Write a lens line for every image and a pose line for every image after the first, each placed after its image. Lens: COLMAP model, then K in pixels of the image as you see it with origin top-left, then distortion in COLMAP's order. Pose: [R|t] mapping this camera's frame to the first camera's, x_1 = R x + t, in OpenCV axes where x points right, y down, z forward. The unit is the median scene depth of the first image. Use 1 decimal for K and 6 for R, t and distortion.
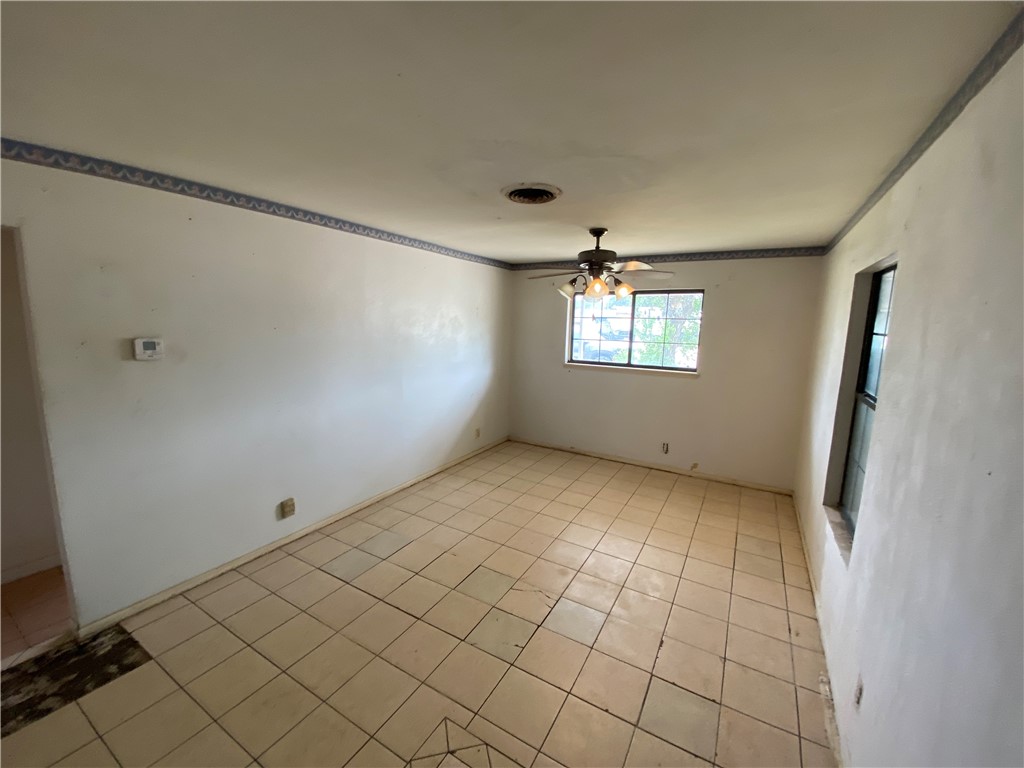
lens RADIAL K [[415.8, 0, 515.1], [0, 415.8, 383.0], [0, 0, 1]] dist [-0.002528, -0.004382]
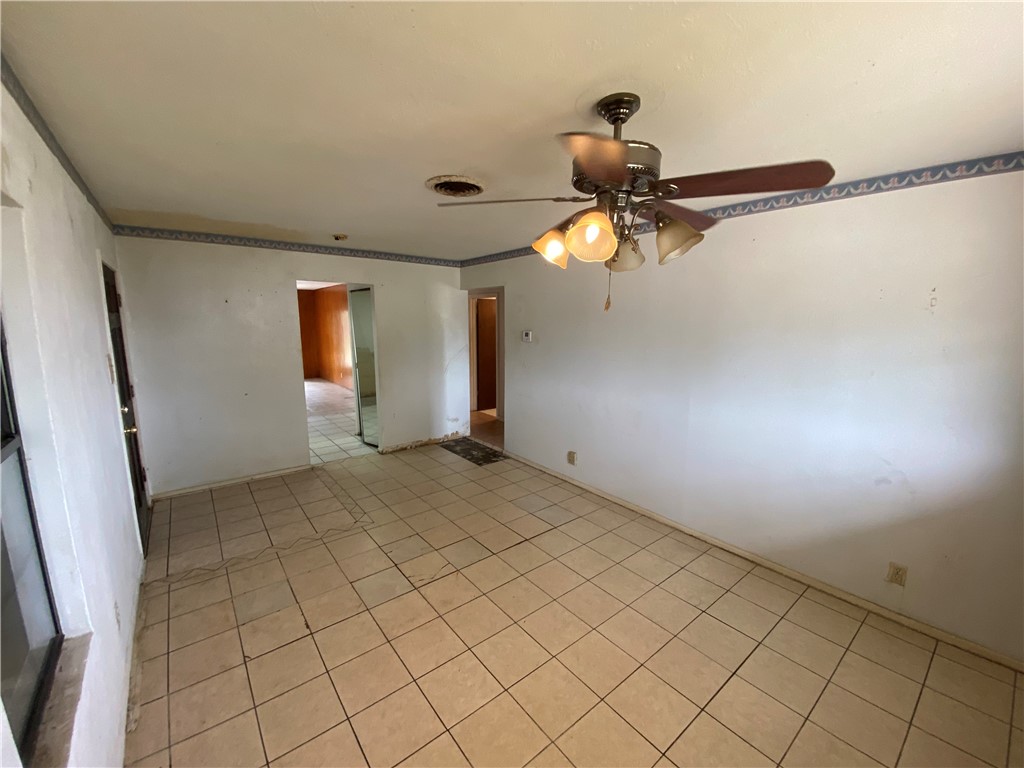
lens RADIAL K [[415.8, 0, 517.6], [0, 415.8, 382.4], [0, 0, 1]] dist [-0.002528, -0.004382]
pose [[-0.354716, 0.127041, -0.926303, 0.687544], [-0.156972, 0.968572, 0.192948, -0.163005], [0.921703, 0.213845, -0.323626, 1.106005]]
